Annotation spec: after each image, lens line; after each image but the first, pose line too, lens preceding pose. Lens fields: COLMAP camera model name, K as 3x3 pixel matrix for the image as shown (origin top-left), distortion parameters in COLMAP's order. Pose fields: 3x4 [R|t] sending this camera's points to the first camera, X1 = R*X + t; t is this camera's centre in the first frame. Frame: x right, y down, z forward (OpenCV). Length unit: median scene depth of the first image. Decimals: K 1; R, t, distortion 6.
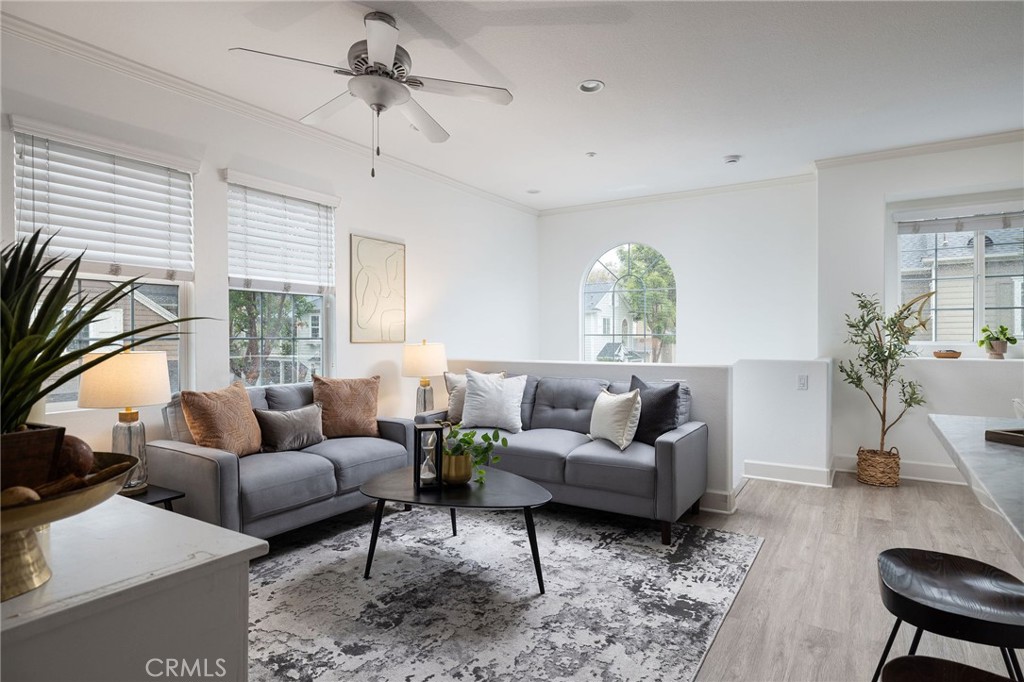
lens RADIAL K [[556.4, 0, 515.0], [0, 556.4, 339.3], [0, 0, 1]] dist [0.003673, -0.000420]
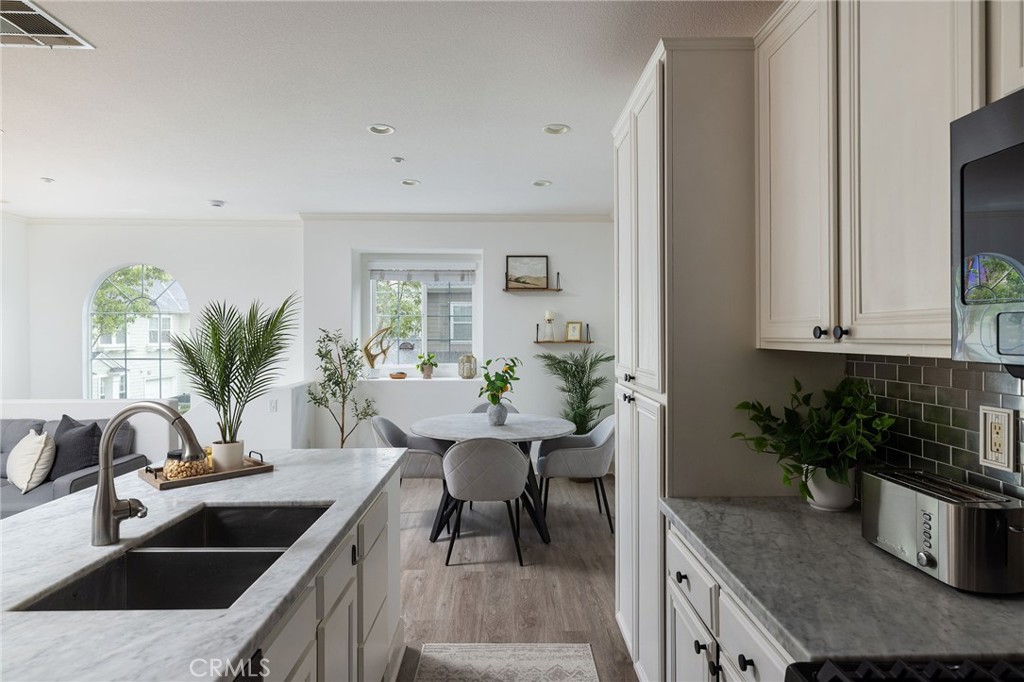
lens RADIAL K [[585.0, 0, 516.9], [0, 585.0, 335.2], [0, 0, 1]] dist [0.003806, 0.001754]
pose [[0.830346, 0.001449, 0.557247, 0.257515], [0.001754, 0.999985, -0.005213, -0.062490], [-0.557246, 0.005305, 0.830331, -0.300379]]
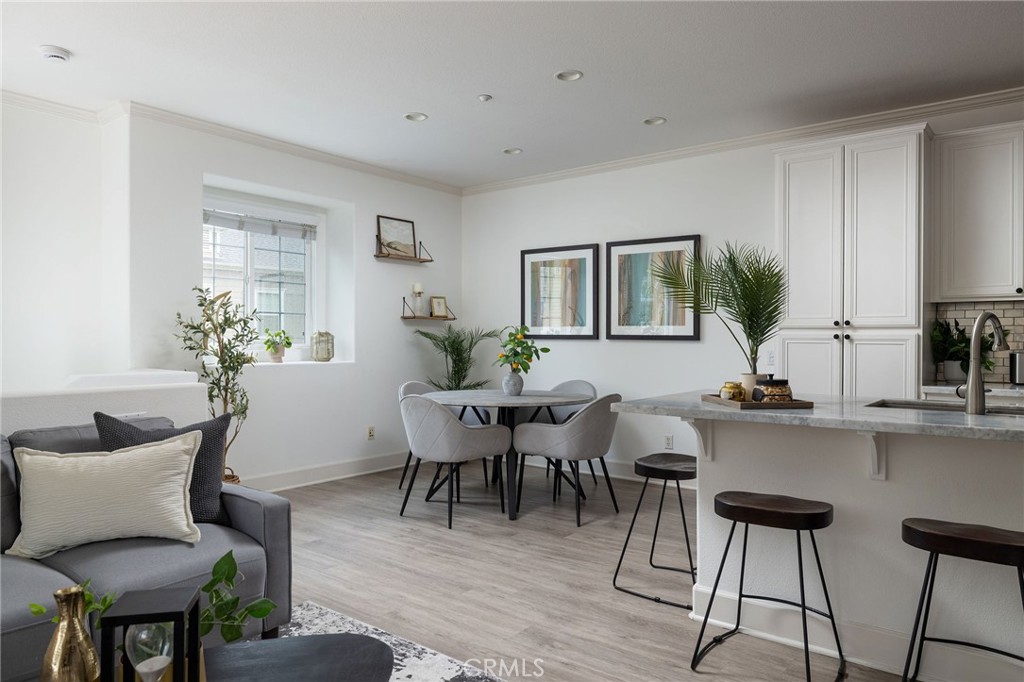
lens RADIAL K [[685.3, 0, 510.9], [0, 685.3, 347.7], [0, 0, 1]] dist [-0.002876, -0.000833]
pose [[0.095121, -0.008126, 0.995433, -0.344430], [0.003476, 0.999963, 0.007831, -0.000550], [-0.995460, 0.002715, 0.095146, 0.462453]]
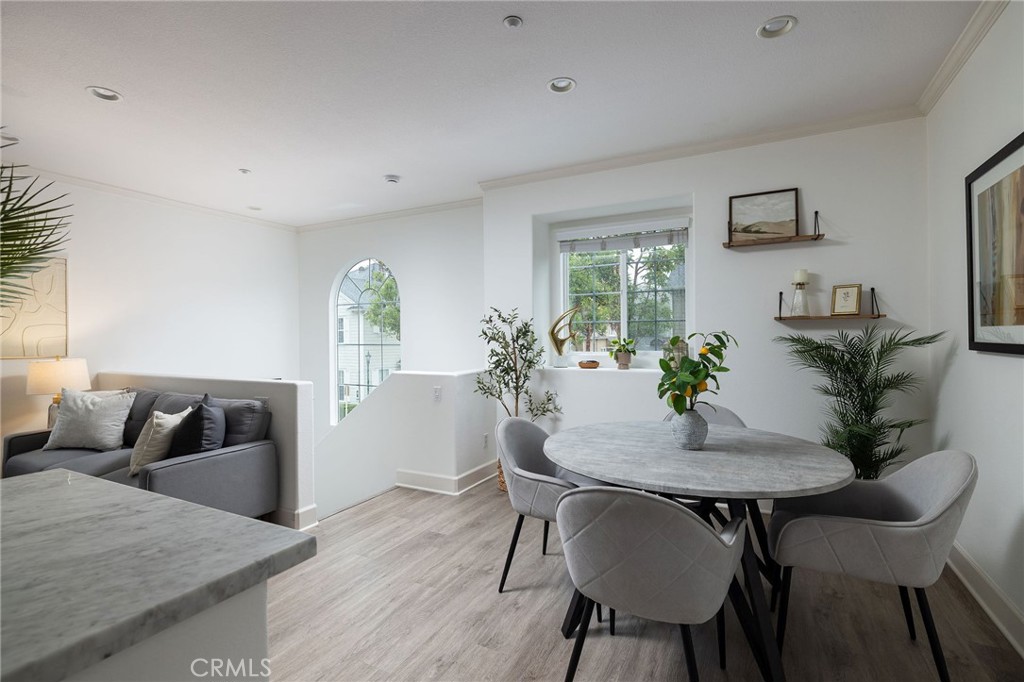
lens RADIAL K [[478.0, 0, 512.0], [0, 478.0, 338.1], [0, 0, 1]] dist [-0.009479, 0.000923]
pose [[0.996662, -0.005345, 0.081461, 0.581378], [0.005756, 0.999972, -0.004820, -0.021483], [-0.081433, 0.005273, 0.996665, 0.101575]]
